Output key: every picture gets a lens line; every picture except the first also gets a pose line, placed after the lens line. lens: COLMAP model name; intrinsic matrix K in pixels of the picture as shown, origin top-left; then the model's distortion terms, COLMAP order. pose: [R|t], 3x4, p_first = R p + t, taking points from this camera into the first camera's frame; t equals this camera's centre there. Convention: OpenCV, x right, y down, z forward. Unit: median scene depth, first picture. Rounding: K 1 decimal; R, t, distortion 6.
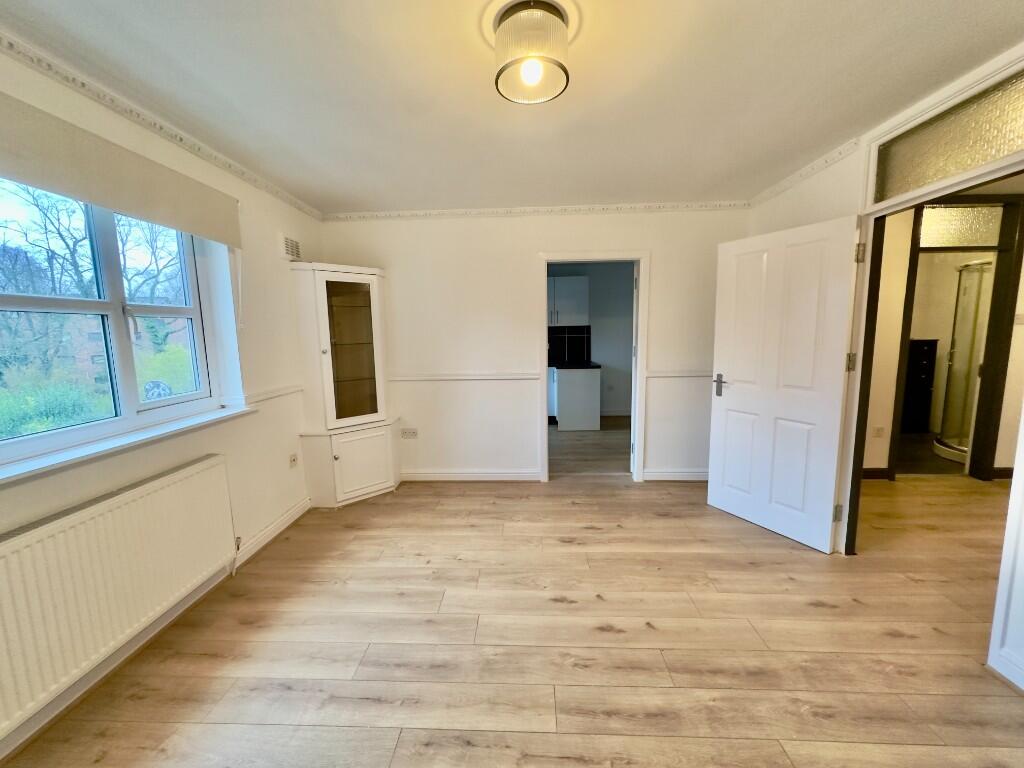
lens RADIAL K [[405.4, 0, 511.6], [0, 405.4, 384.7], [0, 0, 1]] dist [-0.000775, -0.000055]
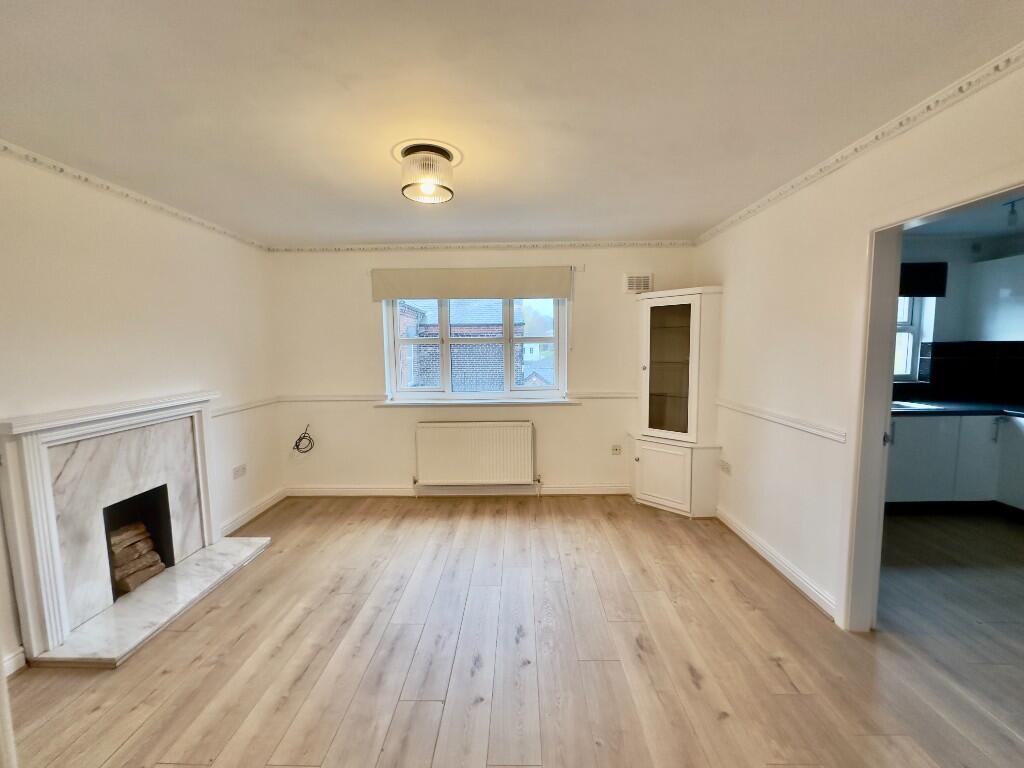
lens RADIAL K [[405.4, 0, 510.1], [0, 405.4, 381.6], [0, 0, 1]] dist [-0.000775, -0.000055]
pose [[0.030179, 0.105772, -0.993932, 0.732587], [-0.117768, 0.987835, 0.101547, -0.122522], [0.992582, 0.113989, 0.042269, 0.605757]]
